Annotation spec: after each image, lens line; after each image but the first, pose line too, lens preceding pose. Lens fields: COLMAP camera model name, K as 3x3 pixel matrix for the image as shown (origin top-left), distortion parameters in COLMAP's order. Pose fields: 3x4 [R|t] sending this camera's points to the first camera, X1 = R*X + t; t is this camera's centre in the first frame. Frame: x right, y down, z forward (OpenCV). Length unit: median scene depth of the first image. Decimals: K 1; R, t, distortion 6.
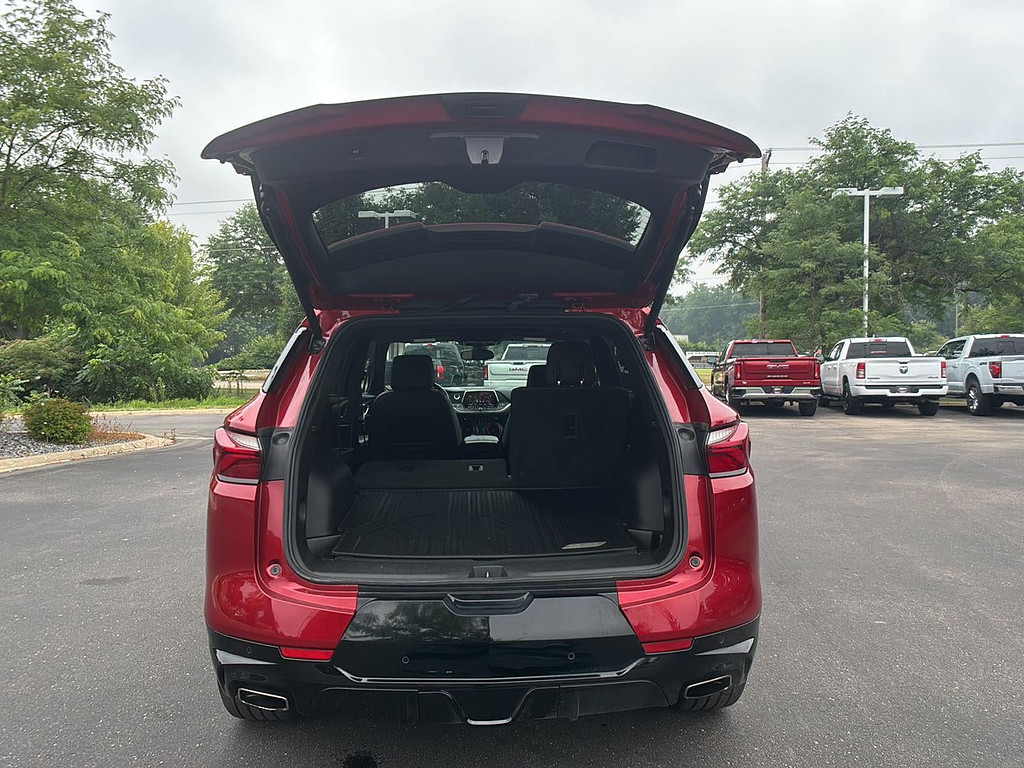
lens RADIAL K [[791.9, 0, 506.6], [0, 791.9, 381.3], [0, 0, 1]] dist [-0.021515, 0.021353]
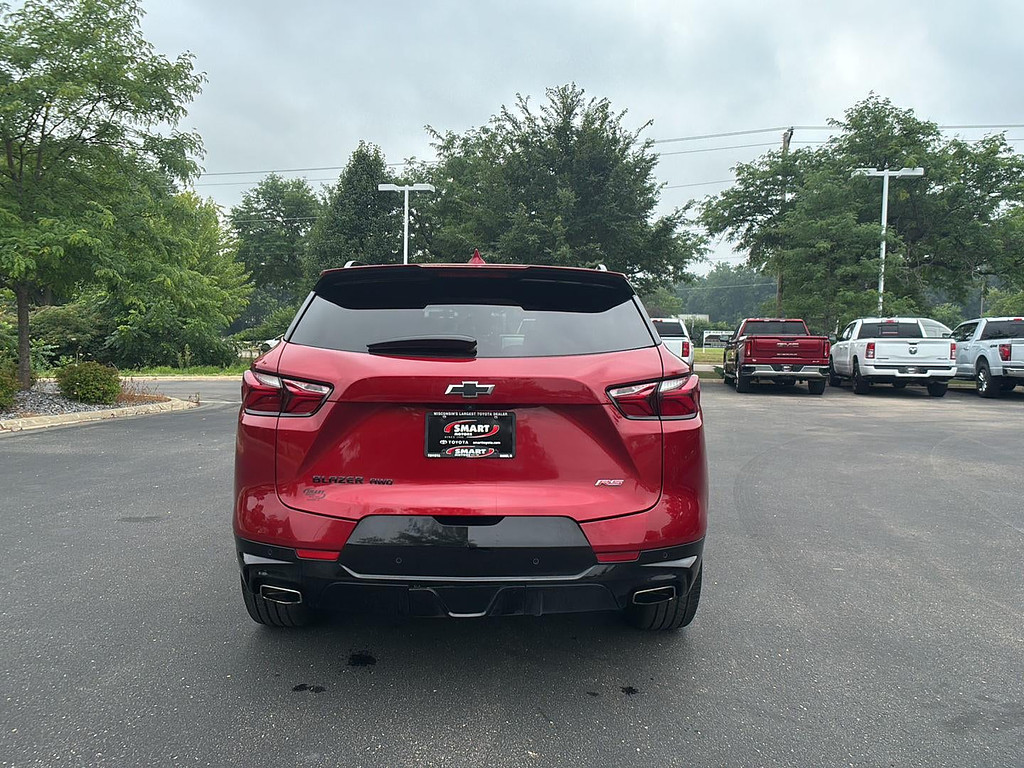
lens RADIAL K [[791.9, 0, 506.3], [0, 791.9, 384.8], [0, 0, 1]] dist [-0.021515, 0.021353]
pose [[0.999521, 0.020030, -0.023589, 0.007121], [-0.019217, 0.999230, 0.034202, 0.004502], [0.024256, -0.033733, 0.999136, -0.023292]]
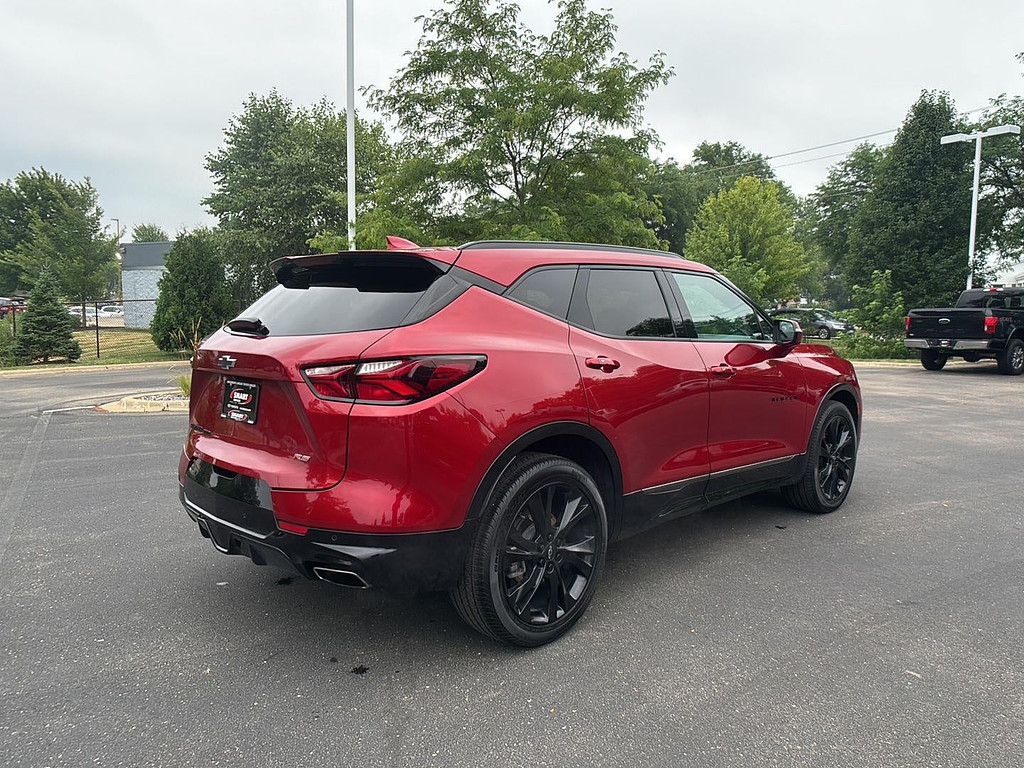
lens RADIAL K [[791.9, 0, 511.4], [0, 791.9, 375.4], [0, 0, 1]] dist [-0.021515, 0.021353]
pose [[0.617252, 0.067107, -0.783899, 0.387978], [-0.023307, 0.997478, 0.067039, -0.005908], [0.786420, -0.023110, 0.617259, 0.174689]]
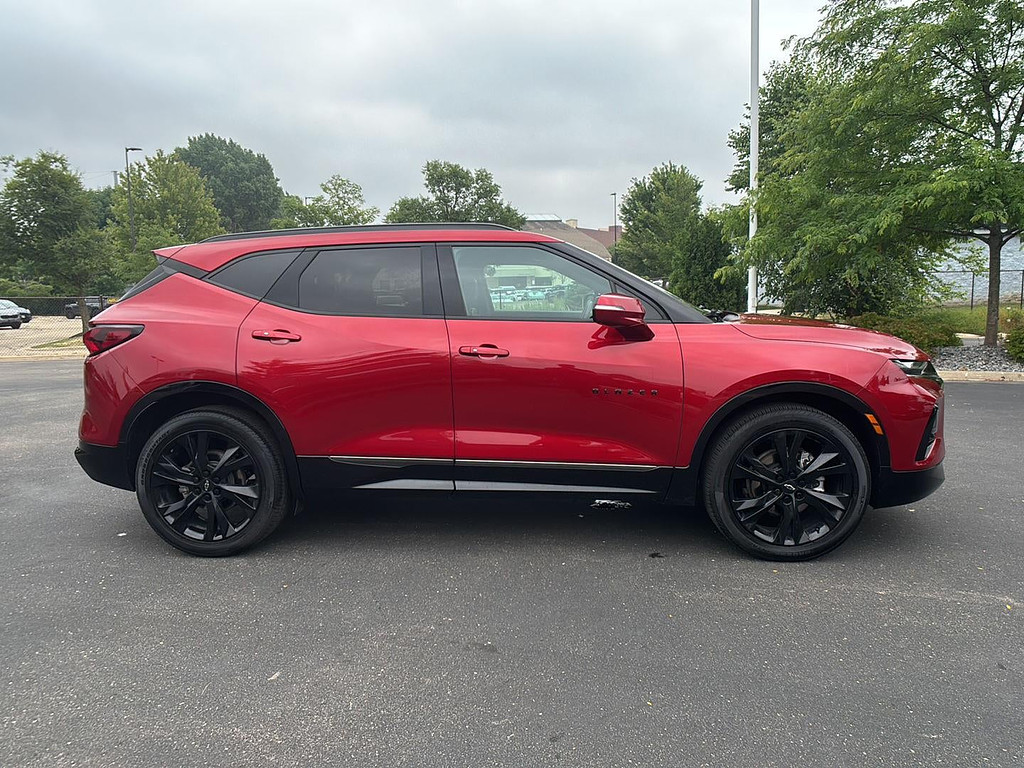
lens RADIAL K [[814.7, 0, 507.8], [0, 814.7, 385.4], [0, 0, 1]] dist [-0.003301, 0.030744]
pose [[-0.255487, 0.116952, -0.959713, 0.536480], [-0.007630, 0.992382, 0.122965, -0.017905], [0.966782, 0.038739, -0.252648, 0.767099]]
